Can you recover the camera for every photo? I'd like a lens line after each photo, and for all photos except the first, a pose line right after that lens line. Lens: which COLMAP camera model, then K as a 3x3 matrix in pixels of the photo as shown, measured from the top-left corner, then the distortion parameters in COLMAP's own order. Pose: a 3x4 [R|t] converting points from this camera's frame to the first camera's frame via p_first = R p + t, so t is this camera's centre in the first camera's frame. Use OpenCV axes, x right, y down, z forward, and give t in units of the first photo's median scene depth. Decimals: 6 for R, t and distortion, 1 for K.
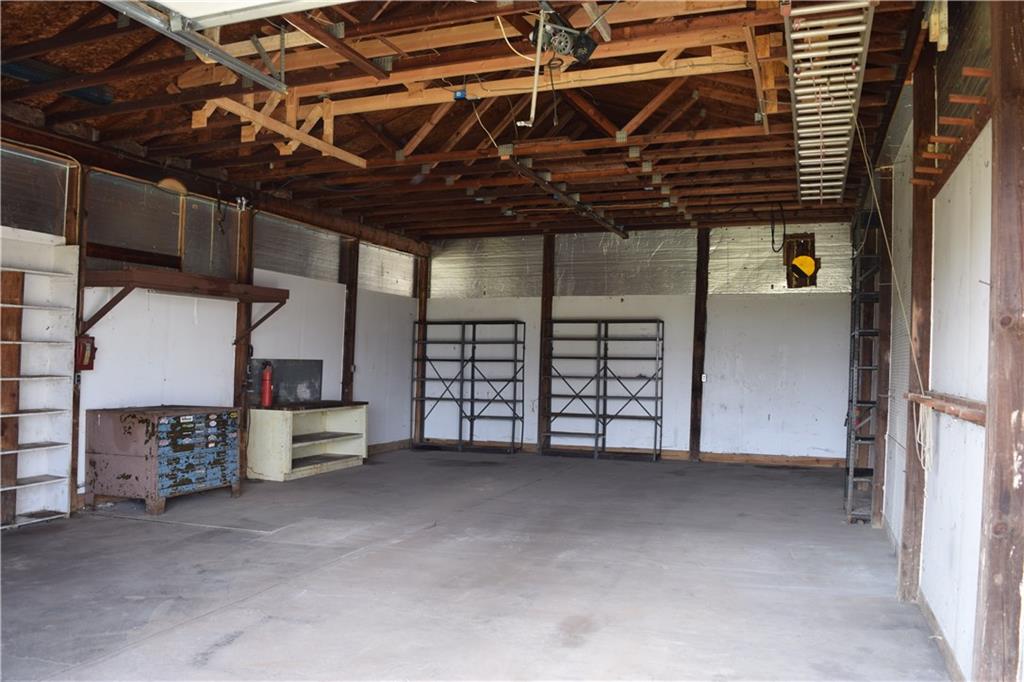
lens RADIAL K [[804.4, 0, 511.2], [0, 804.4, 345.7], [0, 0, 1]] dist [-0.089620, 0.010579]
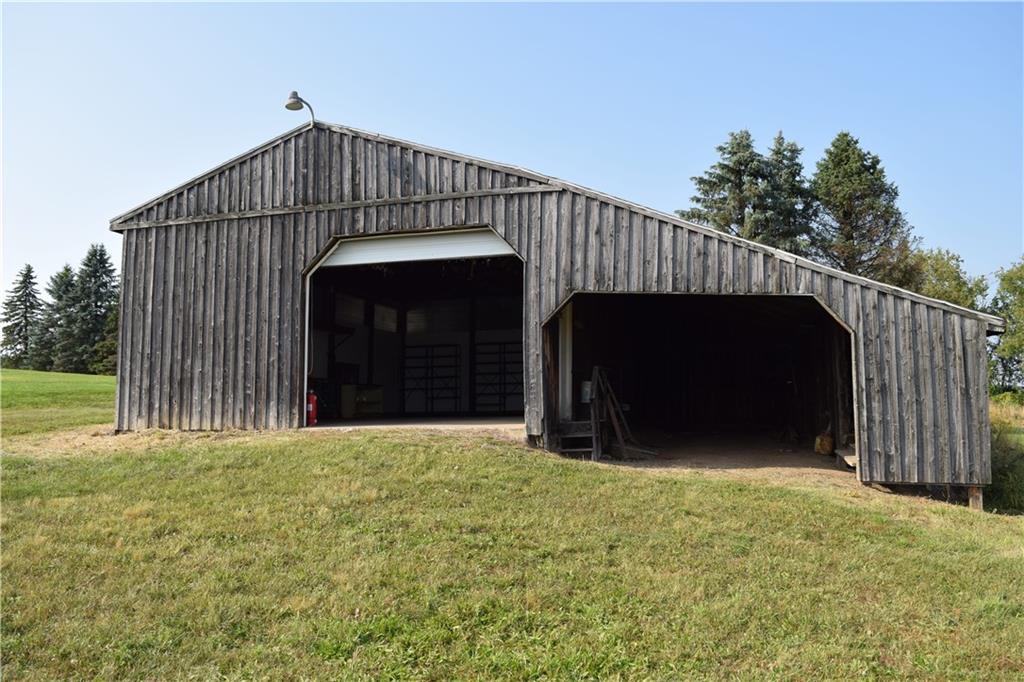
lens RADIAL K [[804.4, 0, 512.8], [0, 804.4, 339.1], [0, 0, 1]] dist [-0.089620, 0.010579]
pose [[0.995349, -0.015532, 0.095076, -0.039112], [0.021121, 0.998089, -0.058063, 0.065695], [-0.093993, 0.059801, 0.993775, -0.837725]]
